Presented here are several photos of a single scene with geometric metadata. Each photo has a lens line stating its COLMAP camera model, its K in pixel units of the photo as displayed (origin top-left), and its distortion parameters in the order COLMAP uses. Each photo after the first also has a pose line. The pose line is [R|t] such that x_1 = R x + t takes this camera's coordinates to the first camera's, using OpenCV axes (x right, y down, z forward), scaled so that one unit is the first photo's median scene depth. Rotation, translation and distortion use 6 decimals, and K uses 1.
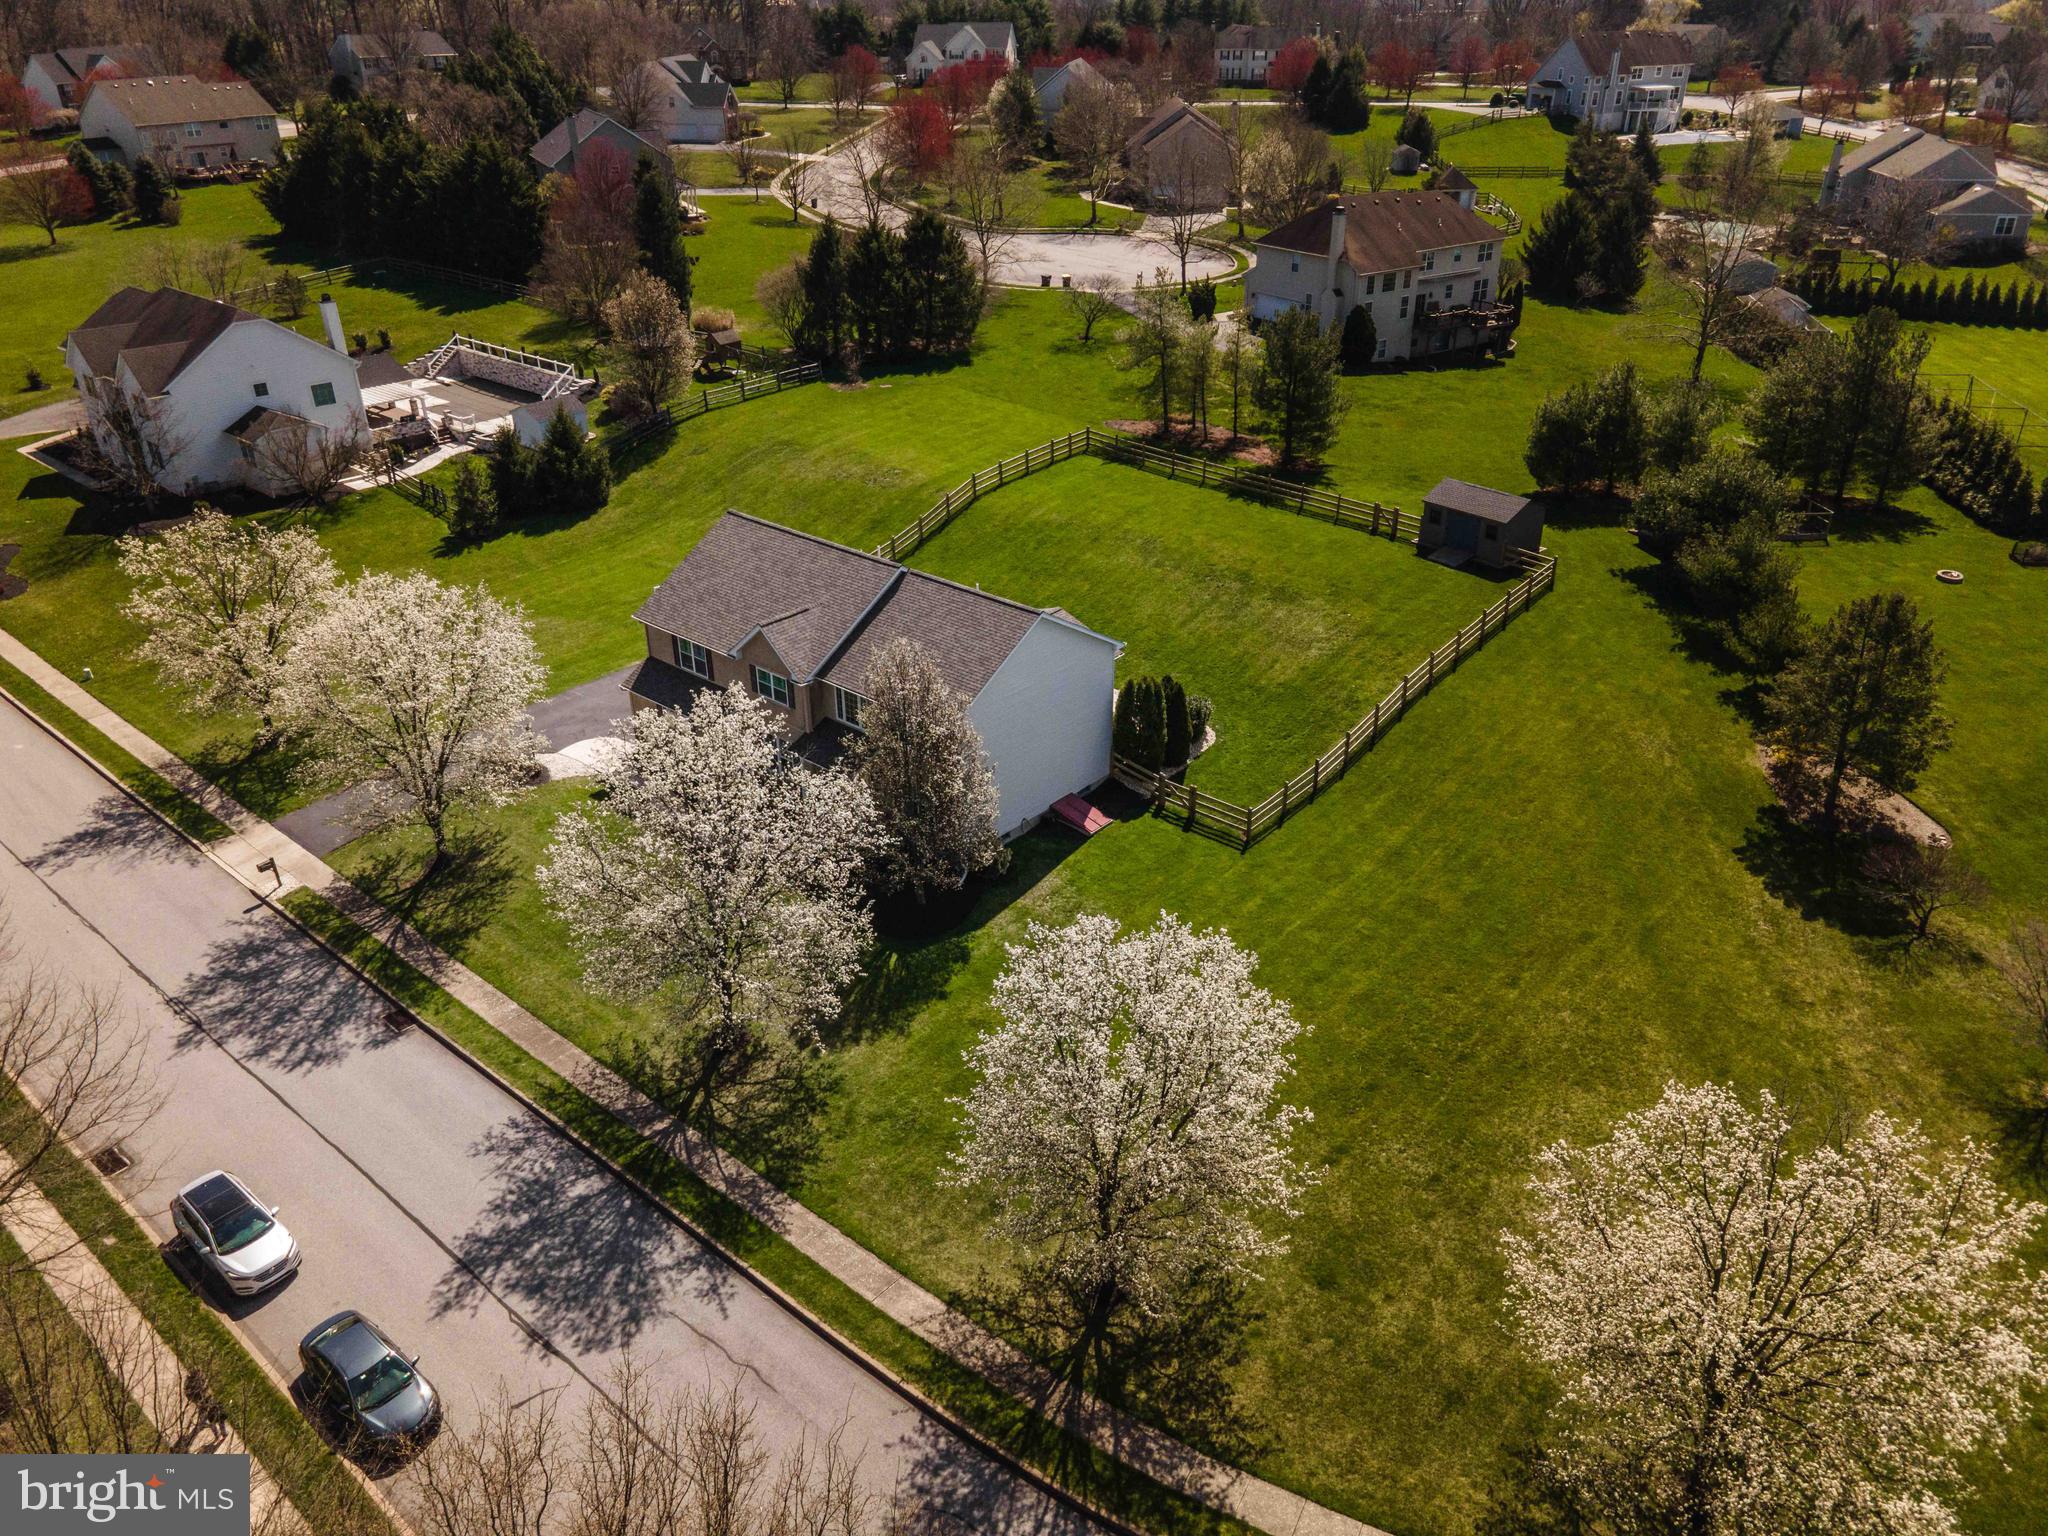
lens RADIAL K [[1500.1, 0, 1015.9], [0, 1500.1, 775.6], [0, 0, 1]] dist [0.021381, 0.031816]
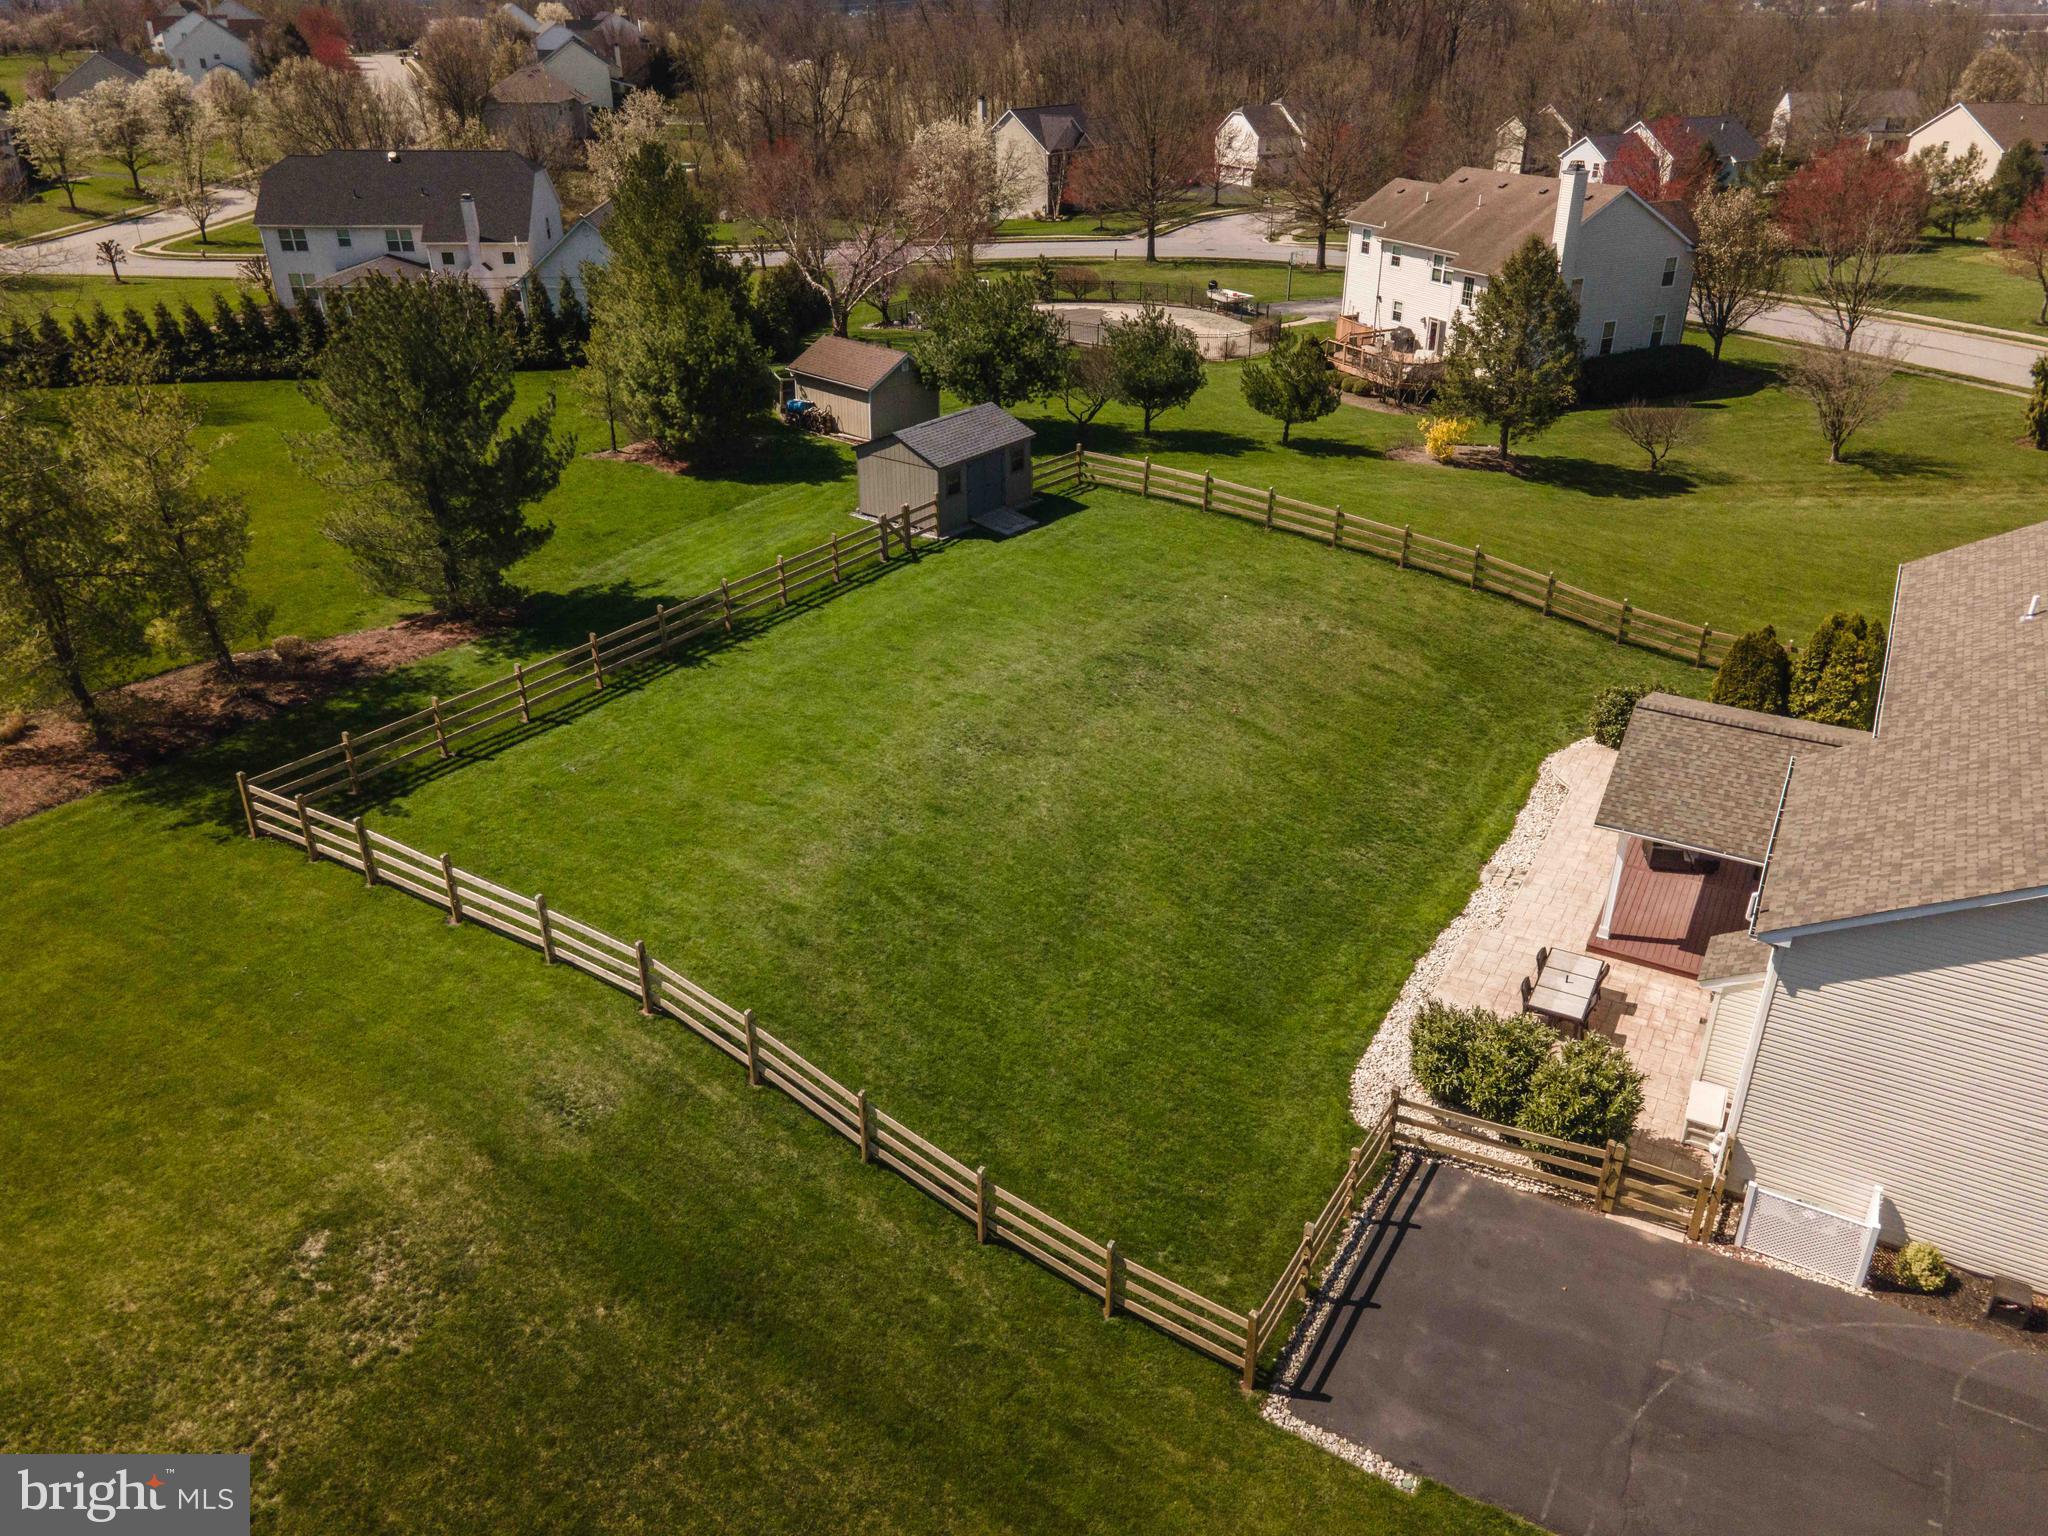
lens RADIAL K [[1500.1, 0, 1014.3], [0, 1500.1, 750.3], [0, 0, 1]] dist [0.021381, 0.031816]
pose [[-0.205813, -0.429971, 0.879071, -0.456934], [0.471100, 0.743827, 0.474117, -0.535049], [-0.857733, 0.511710, 0.049470, 1.447112]]
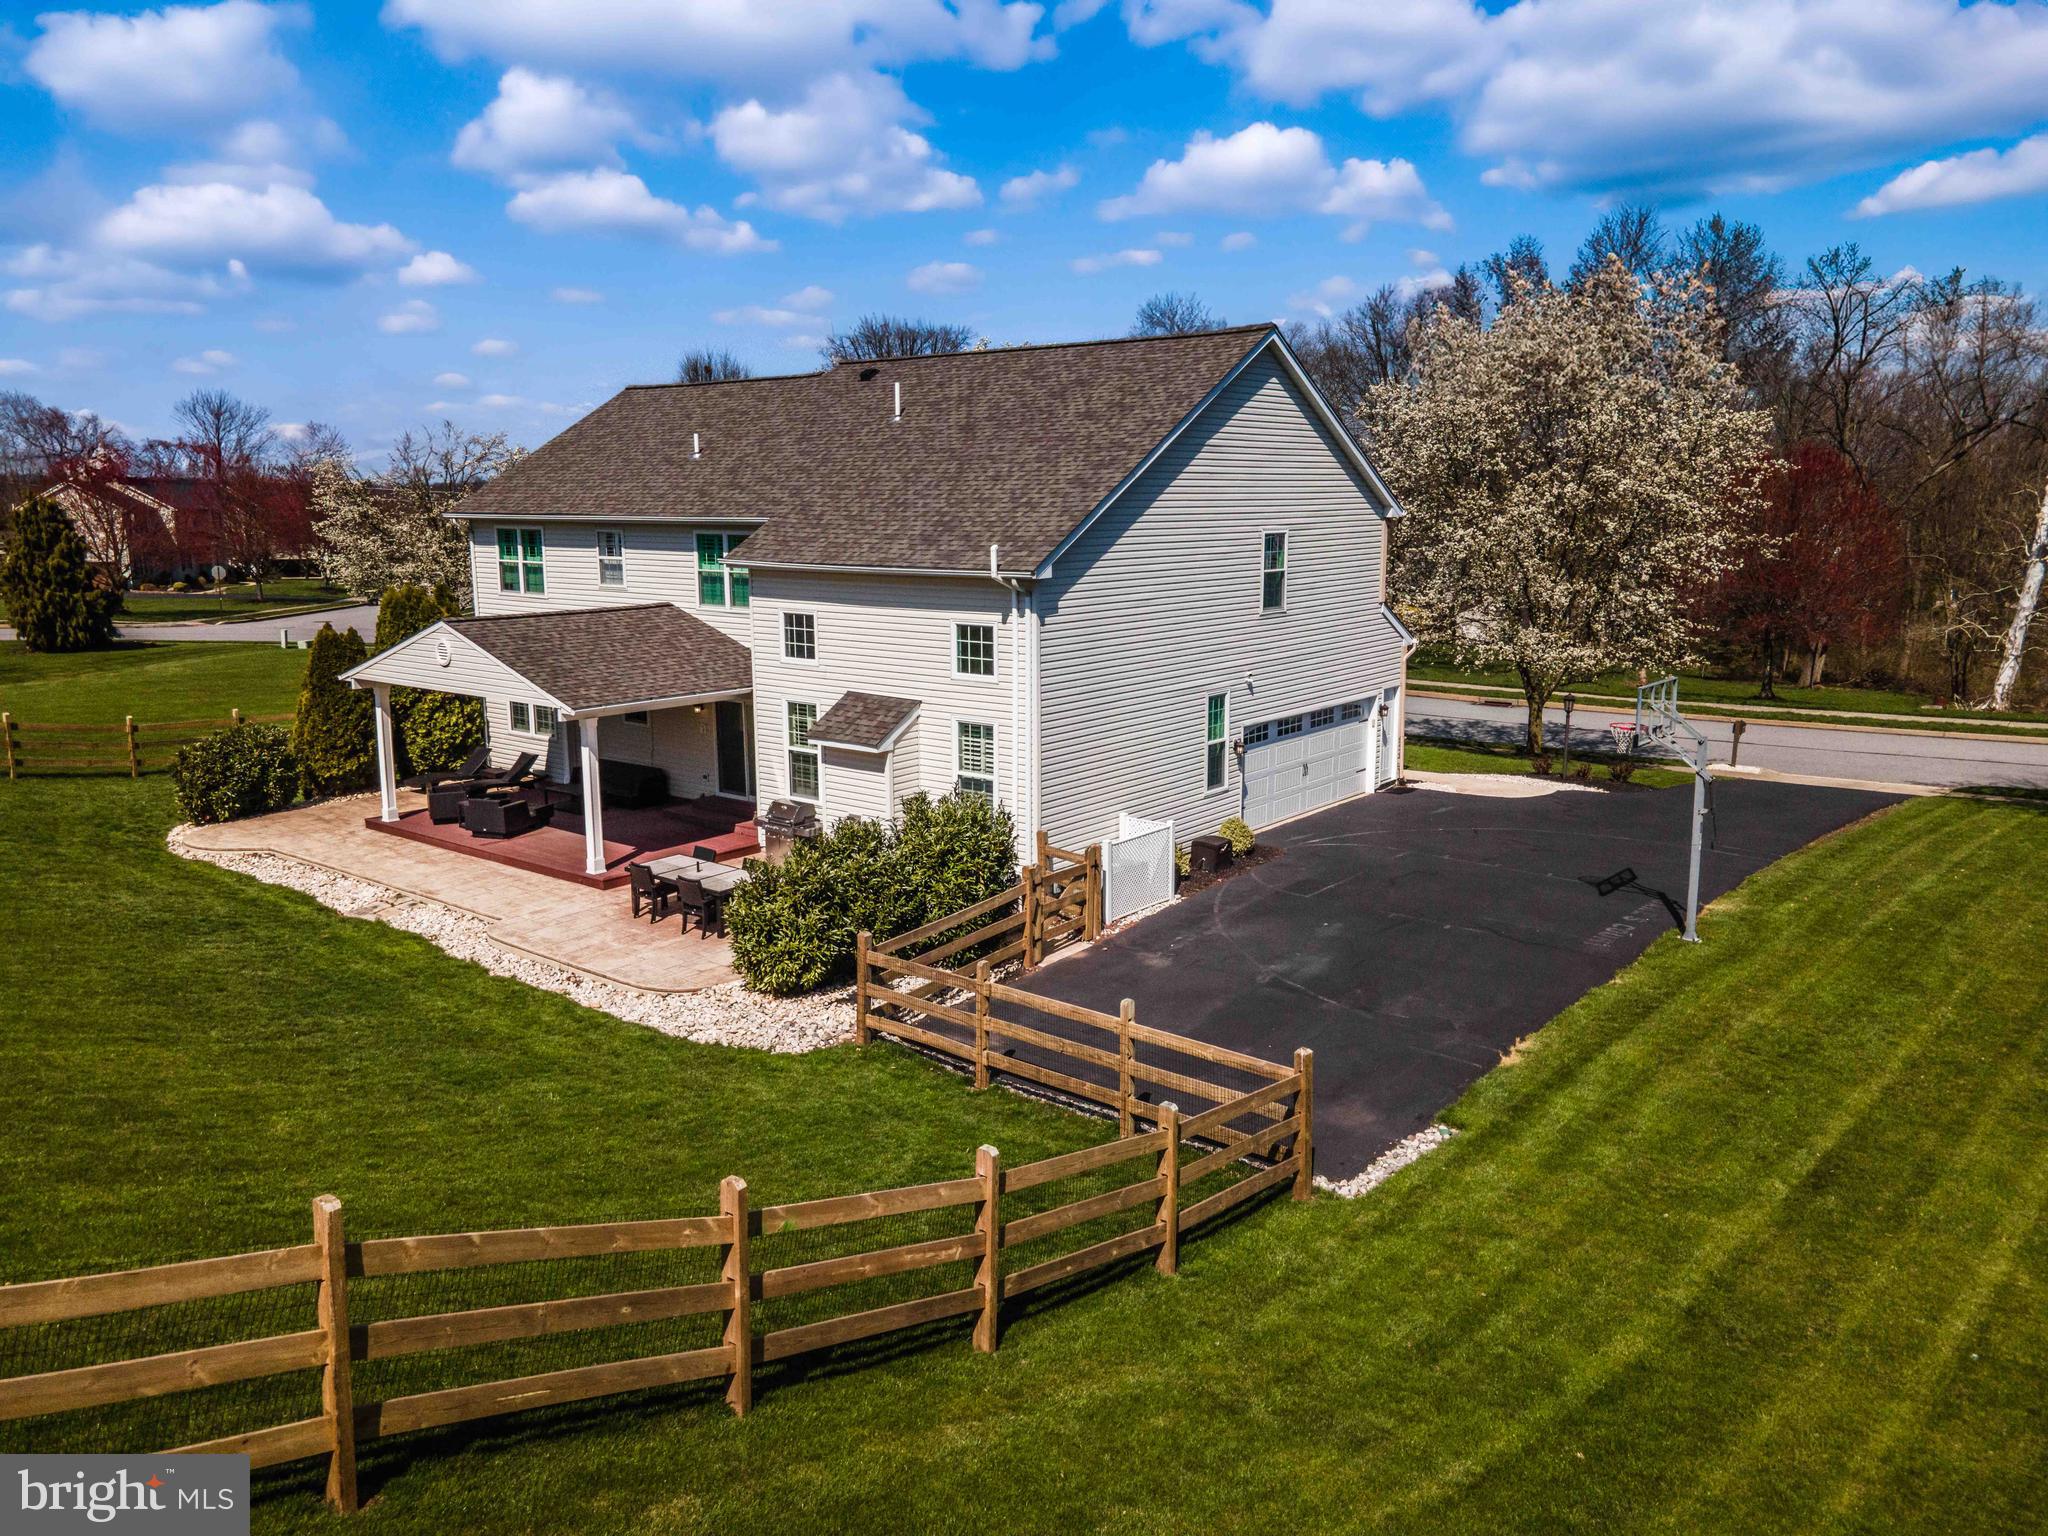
lens RADIAL K [[1500.1, 0, 1003.8], [0, 1500.1, 747.0], [0, 0, 1]] dist [0.021381, 0.031816]
pose [[-0.999012, 0.018932, -0.040204, -0.121000], [-0.009813, 0.788390, 0.615098, -0.402913], [0.043341, 0.614885, -0.787425, 1.657356]]
